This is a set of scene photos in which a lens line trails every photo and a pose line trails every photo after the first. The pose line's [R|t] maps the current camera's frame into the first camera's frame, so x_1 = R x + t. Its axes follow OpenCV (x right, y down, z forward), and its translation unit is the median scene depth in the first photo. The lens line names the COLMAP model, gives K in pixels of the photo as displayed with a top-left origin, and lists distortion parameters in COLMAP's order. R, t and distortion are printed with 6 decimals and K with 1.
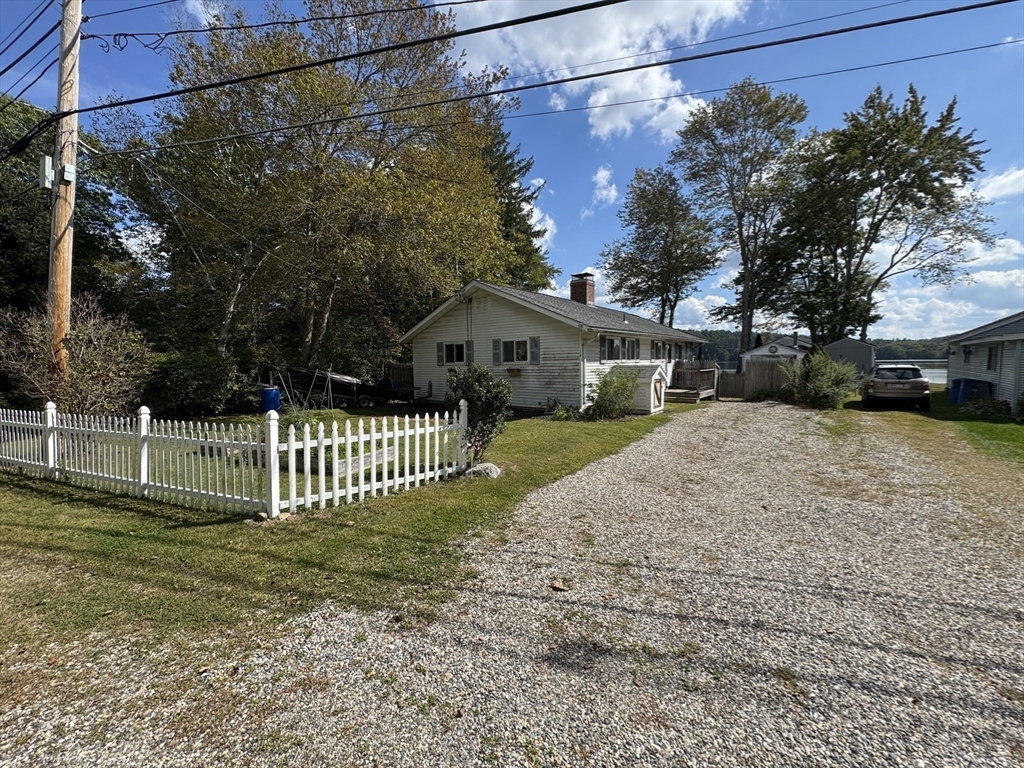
lens RADIAL K [[409.1, 0, 510.1], [0, 409.1, 377.8], [0, 0, 1]] dist [-0.004525, 0.000841]
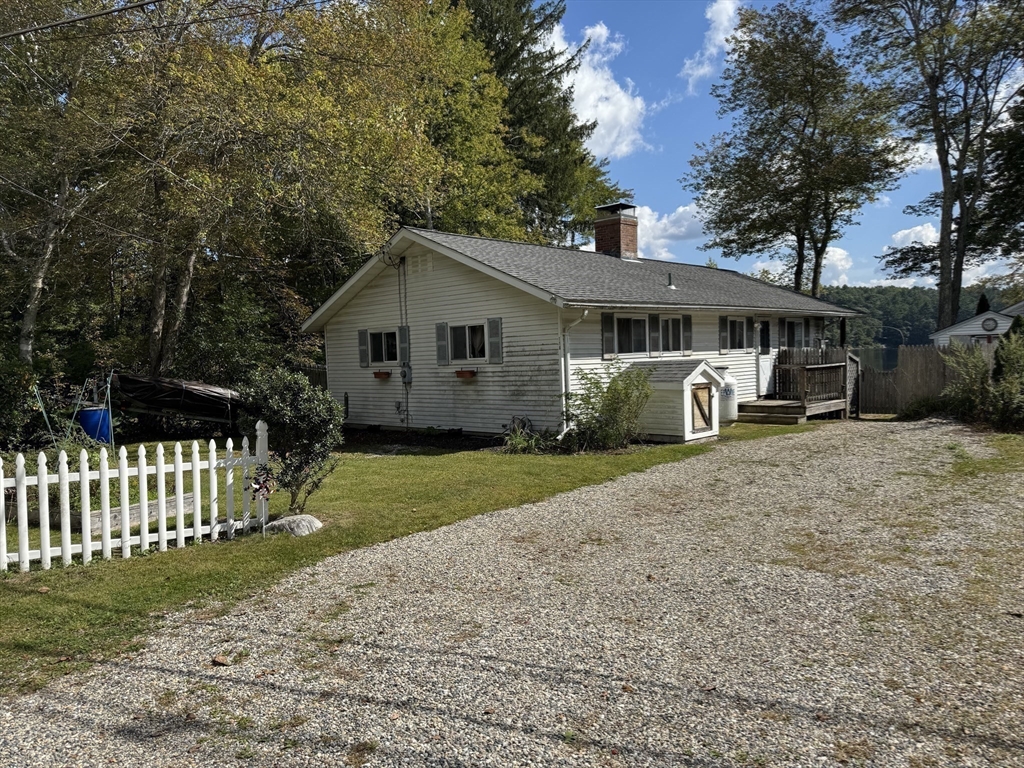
lens RADIAL K [[721.7, 0, 505.4], [0, 721.7, 386.3], [0, 0, 1]] dist [0.047950, -0.058432]
pose [[0.994471, -0.017120, -0.103606, 0.183485], [0.017434, 0.999846, 0.002129, -0.000113], [0.103553, -0.003923, 0.994616, -0.070241]]
